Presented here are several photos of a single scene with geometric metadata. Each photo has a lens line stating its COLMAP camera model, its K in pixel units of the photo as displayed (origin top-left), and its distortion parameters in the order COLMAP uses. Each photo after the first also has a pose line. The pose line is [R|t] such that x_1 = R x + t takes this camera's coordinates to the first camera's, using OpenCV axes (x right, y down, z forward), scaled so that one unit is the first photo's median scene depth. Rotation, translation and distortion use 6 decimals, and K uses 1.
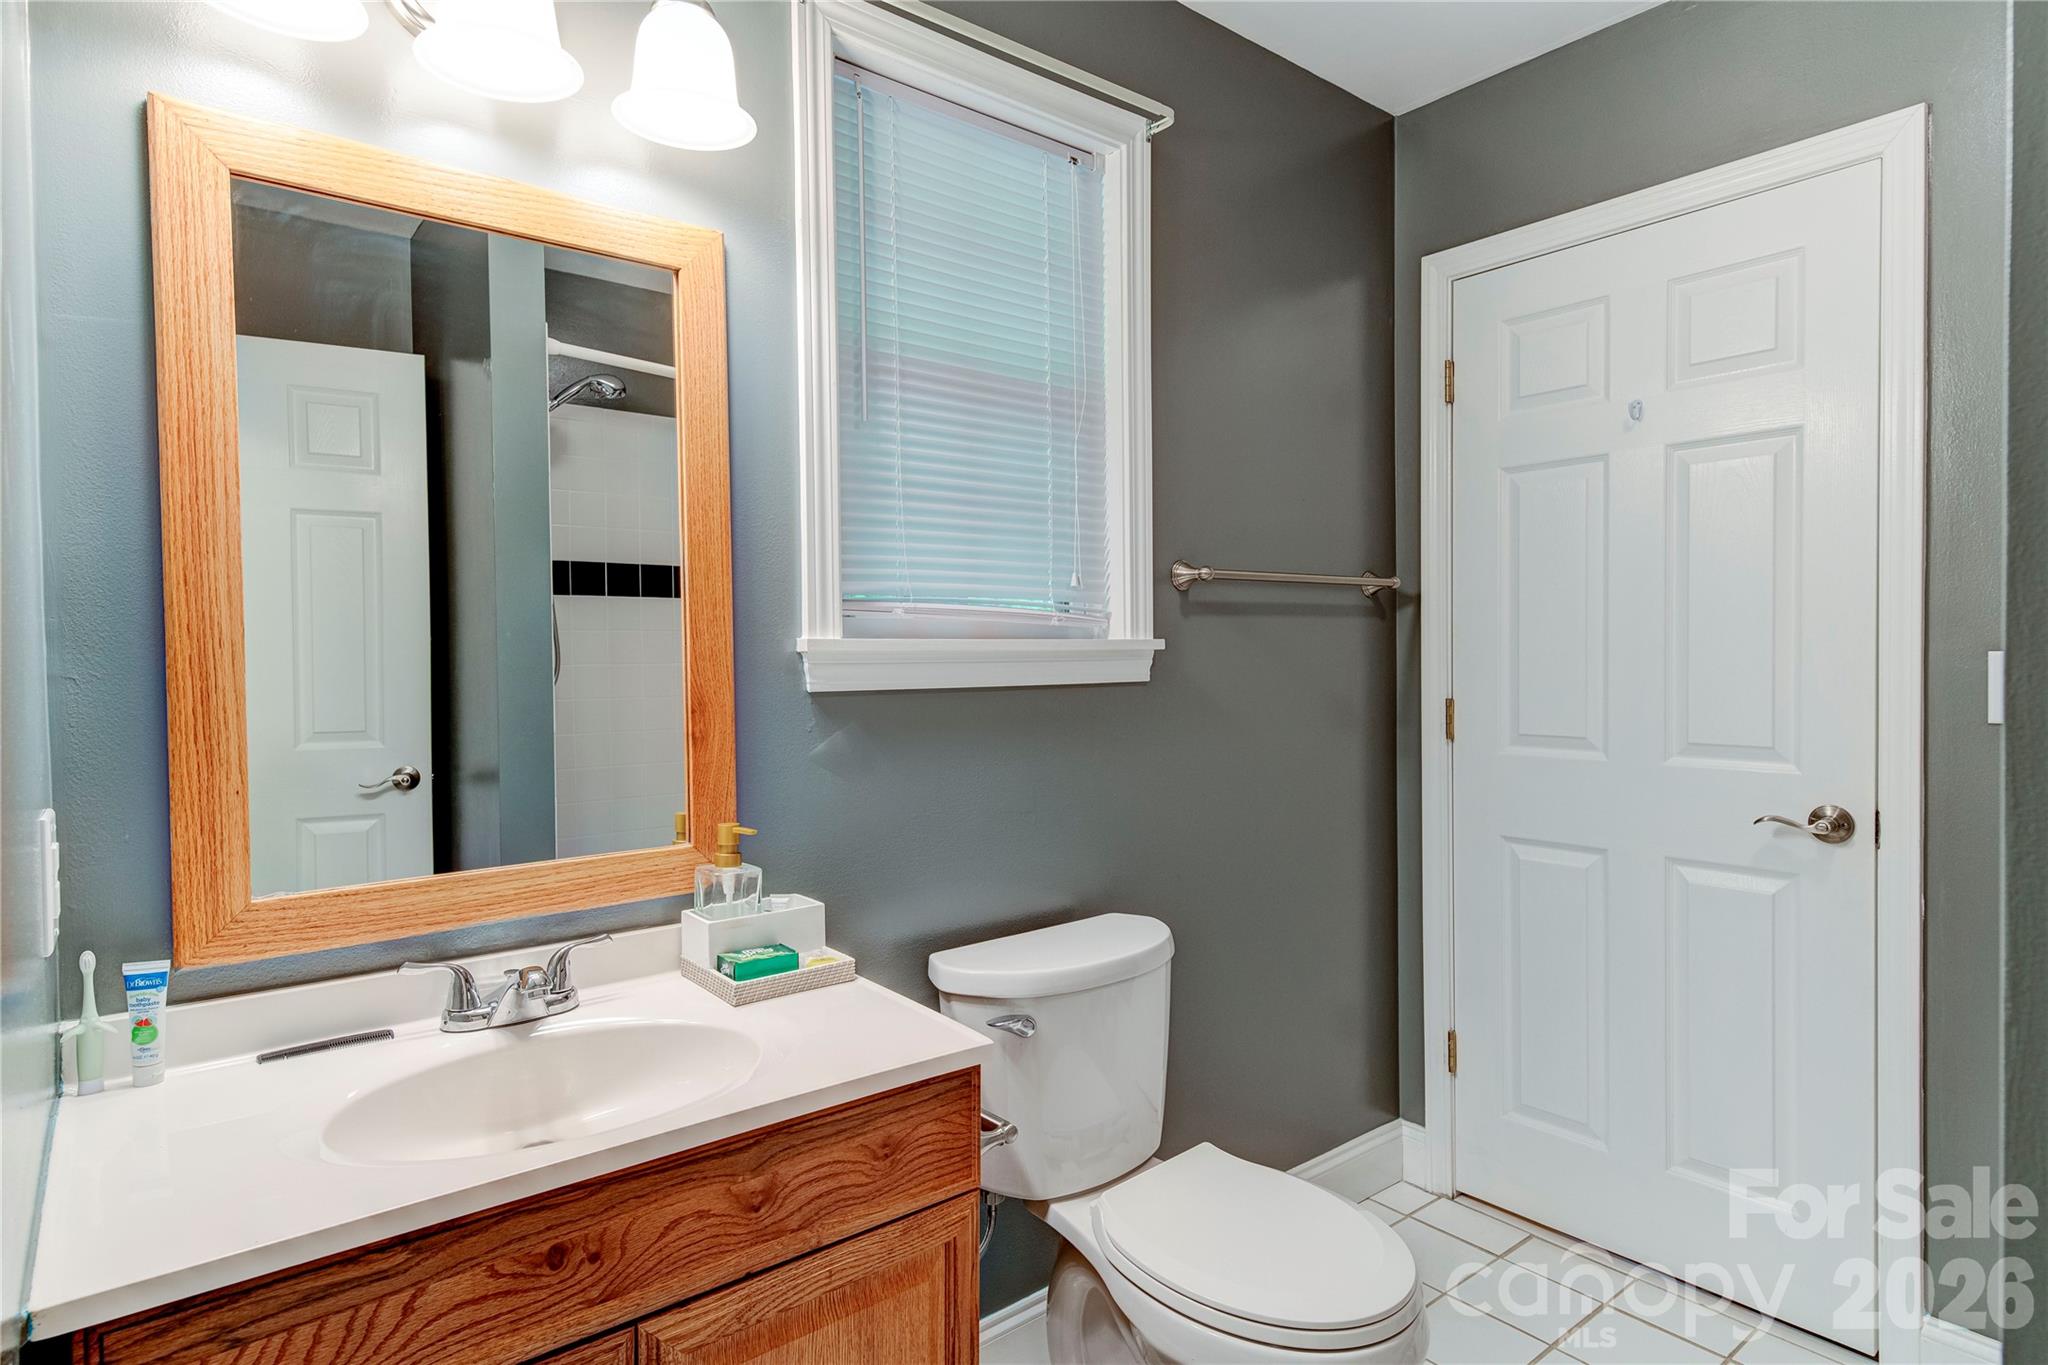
lens RADIAL K [[1107.5, 0, 1023.6], [0, 1107.5, 684.5], [0, 0, 1]] dist [0.019100, -0.003977]
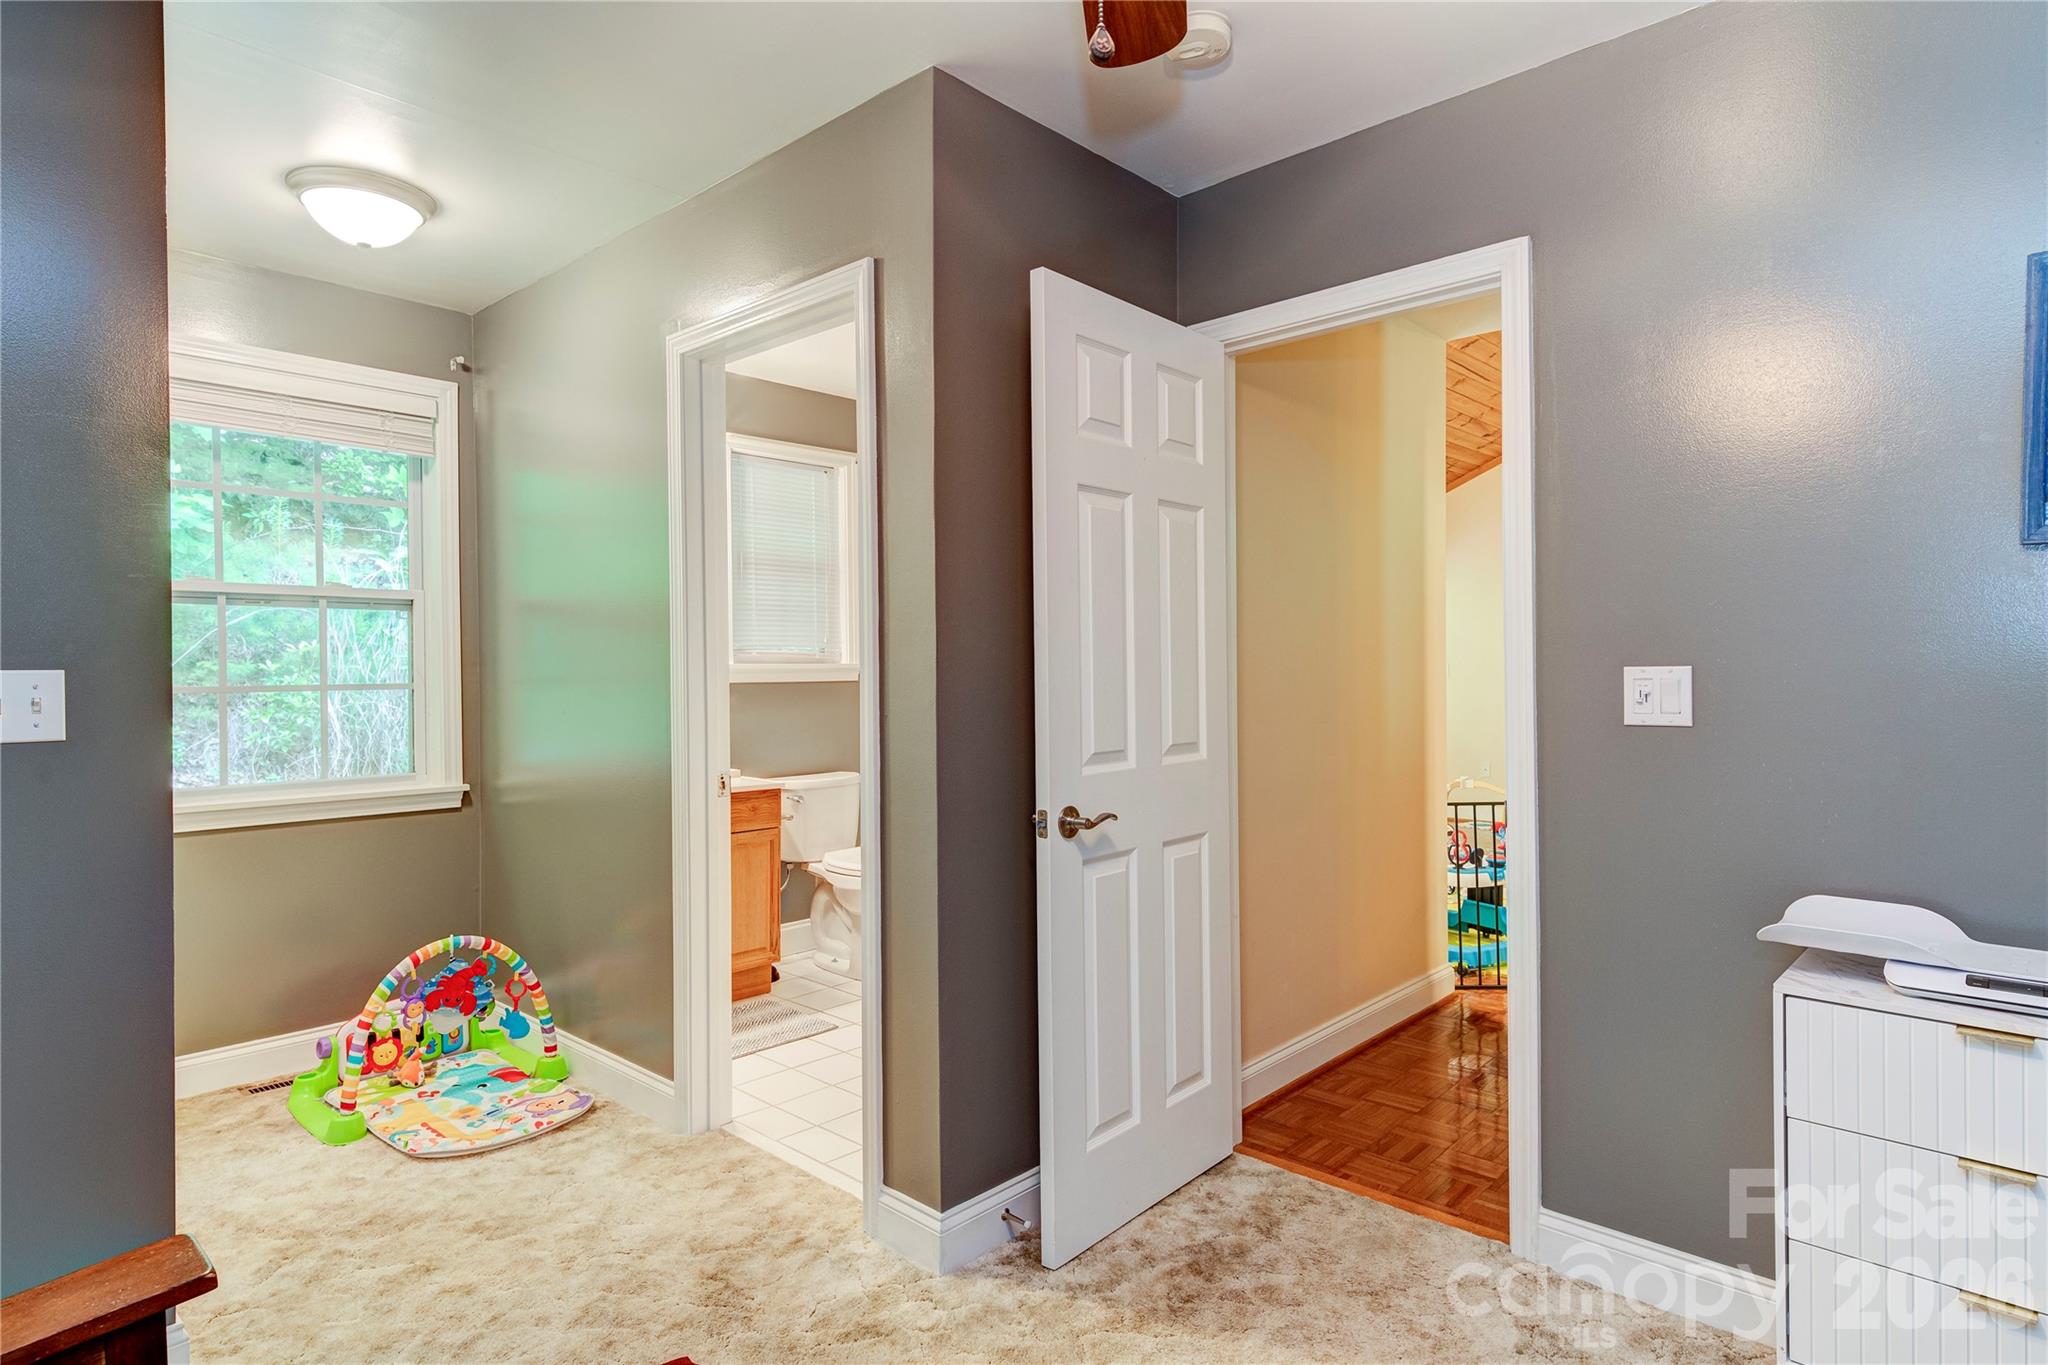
lens RADIAL K [[1107.5, 0, 1026.4], [0, 1107.5, 675.0], [0, 0, 1]] dist [0.019100, -0.003977]
pose [[0.987513, 0.008151, 0.157329, 0.108919], [-0.005495, 0.999835, -0.017312, 0.026014], [-0.157444, 0.016232, 0.987394, -1.627864]]
